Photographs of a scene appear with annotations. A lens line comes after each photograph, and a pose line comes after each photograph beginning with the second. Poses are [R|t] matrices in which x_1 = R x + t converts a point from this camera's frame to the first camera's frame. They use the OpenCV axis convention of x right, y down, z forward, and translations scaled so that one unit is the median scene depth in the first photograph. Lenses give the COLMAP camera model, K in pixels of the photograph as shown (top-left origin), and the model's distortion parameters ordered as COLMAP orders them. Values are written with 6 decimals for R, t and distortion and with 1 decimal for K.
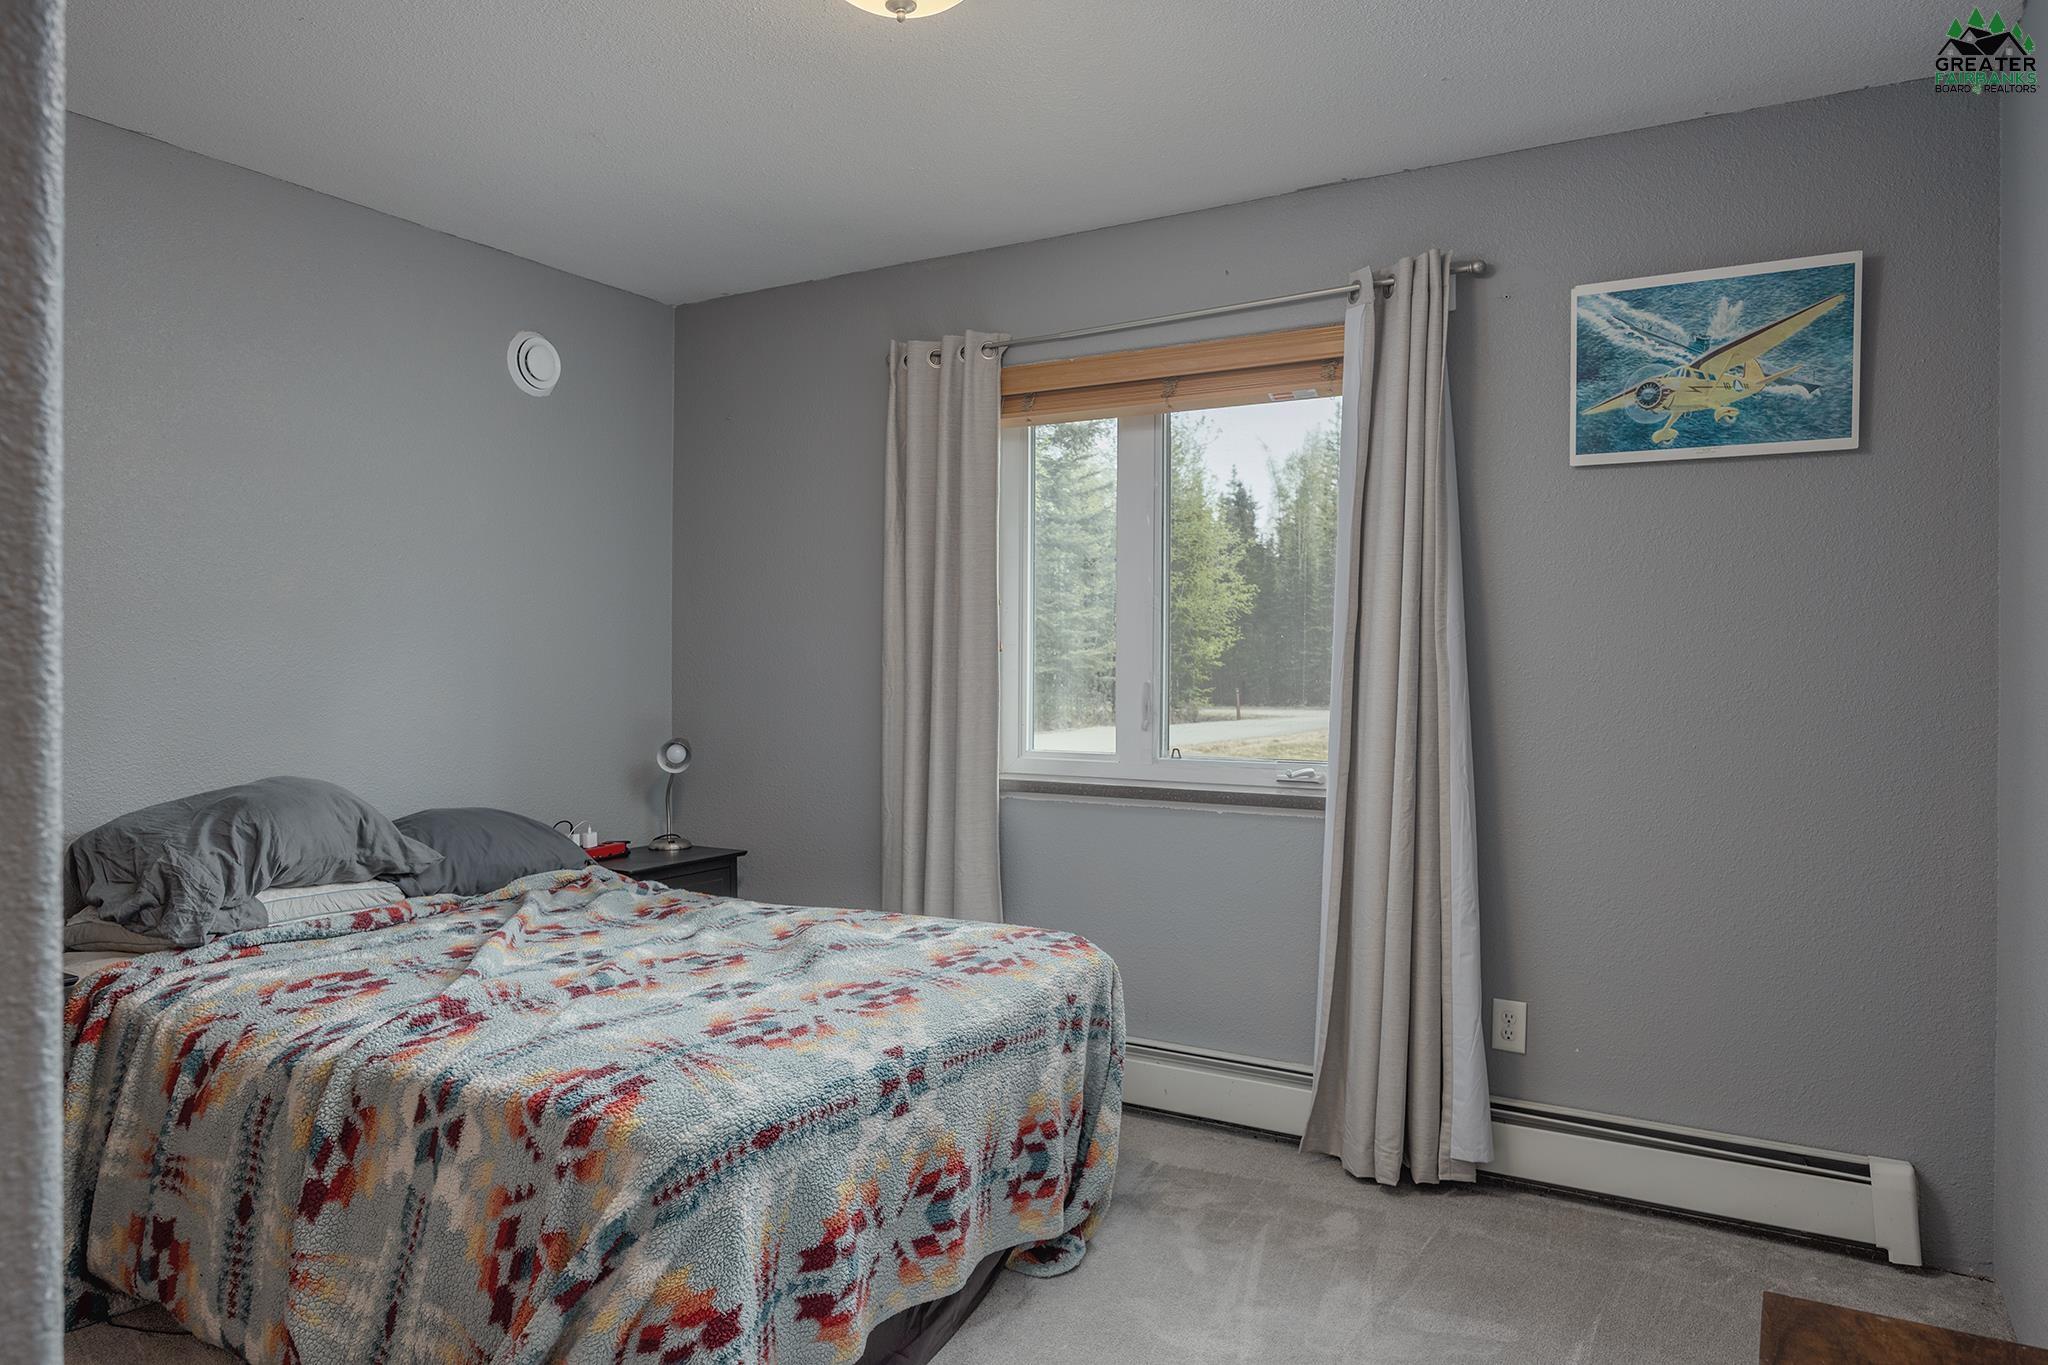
lens RADIAL K [[1341.3, 0, 1025.4], [0, 1341.3, 679.2], [0, 0, 1]] dist [0.000091, 0.006417]
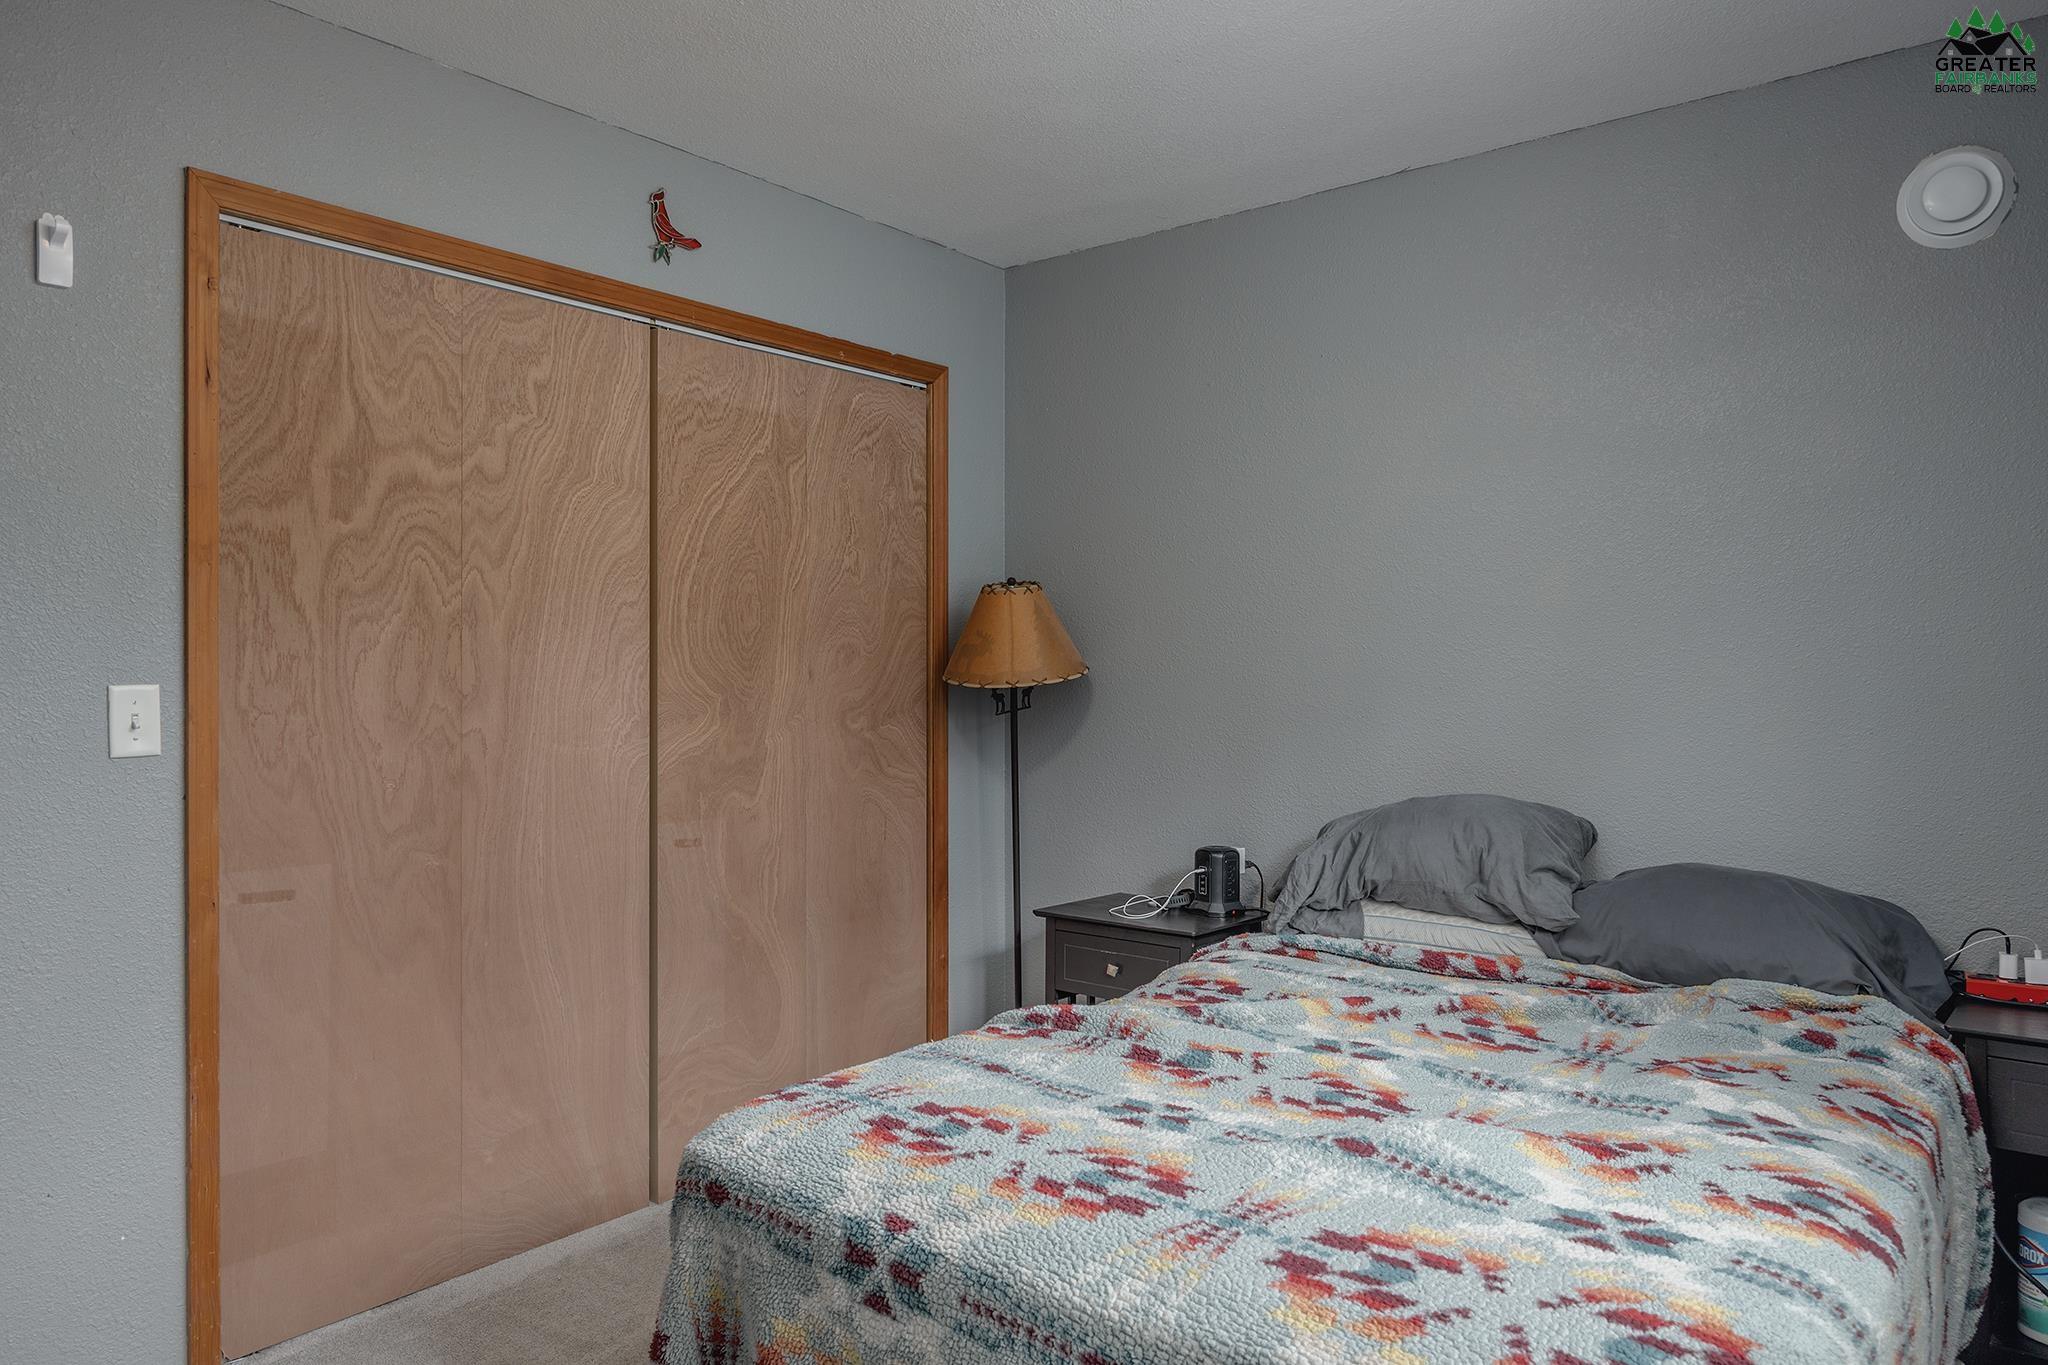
lens RADIAL K [[1378.2, 0, 1034.2], [0, 1378.2, 678.6], [0, 0, 1]] dist [-0.002006, 0.002739]
pose [[-0.159392, 0.000233, -0.987215, 0.586956], [-0.010605, 0.999942, 0.001948, -0.007175], [0.987158, 0.010779, -0.159381, 1.158392]]
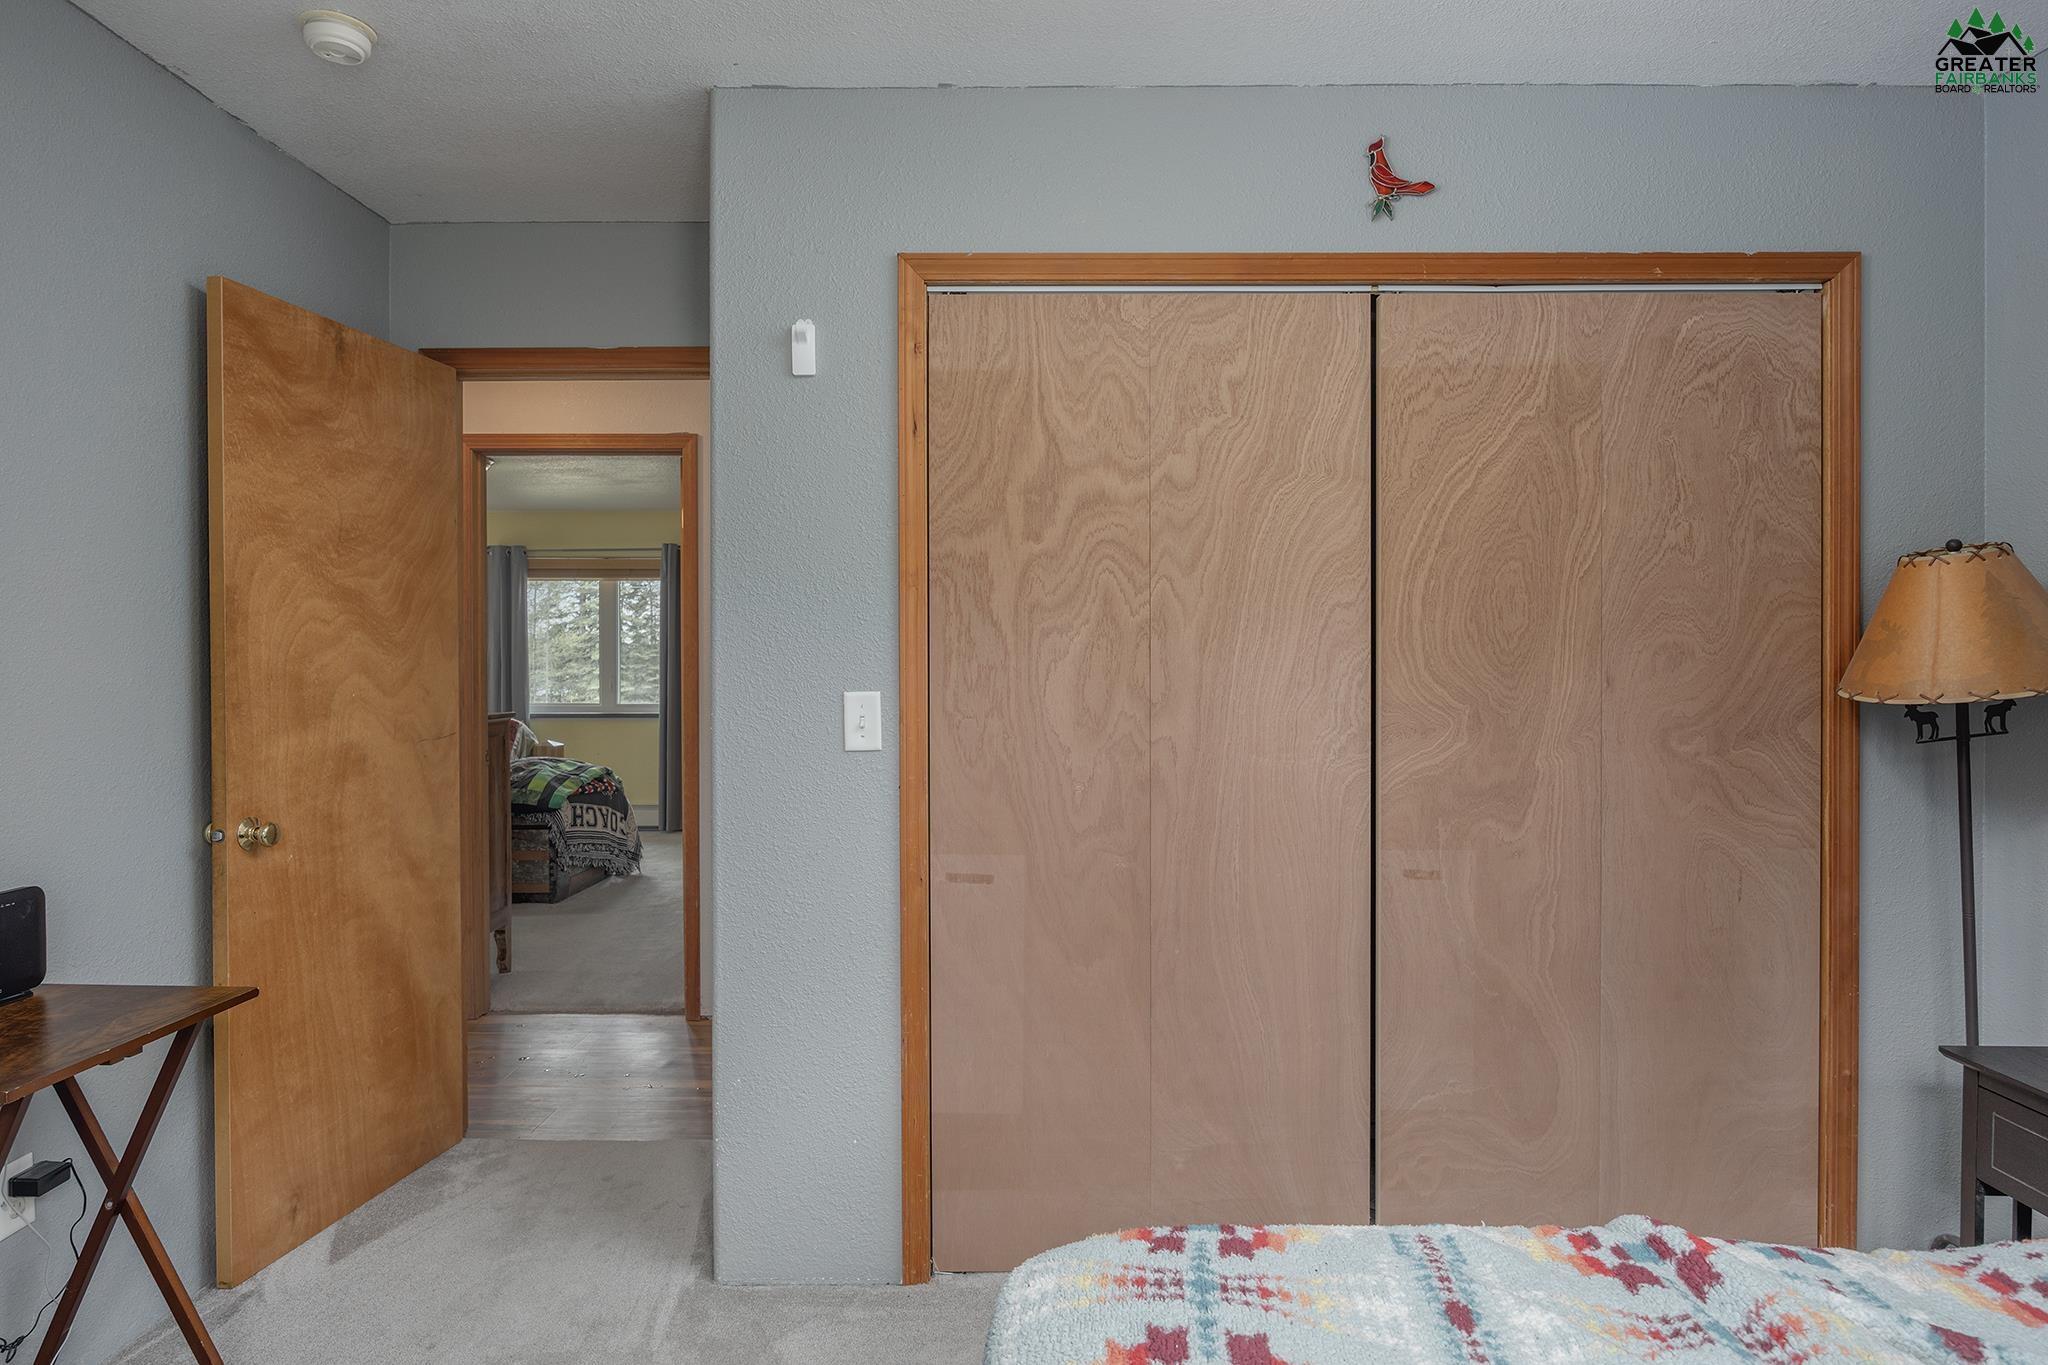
lens RADIAL K [[1201.5, 0, 973.4], [0, 1201.5, 674.4], [0, 0, 1]] dist [-0.010903, 0.004798]
pose [[-0.877756, 0.003372, -0.479095, 0.111126], [-0.005692, 0.999831, 0.017465, -0.028889], [0.479074, 0.018057, -0.877589, 1.337225]]
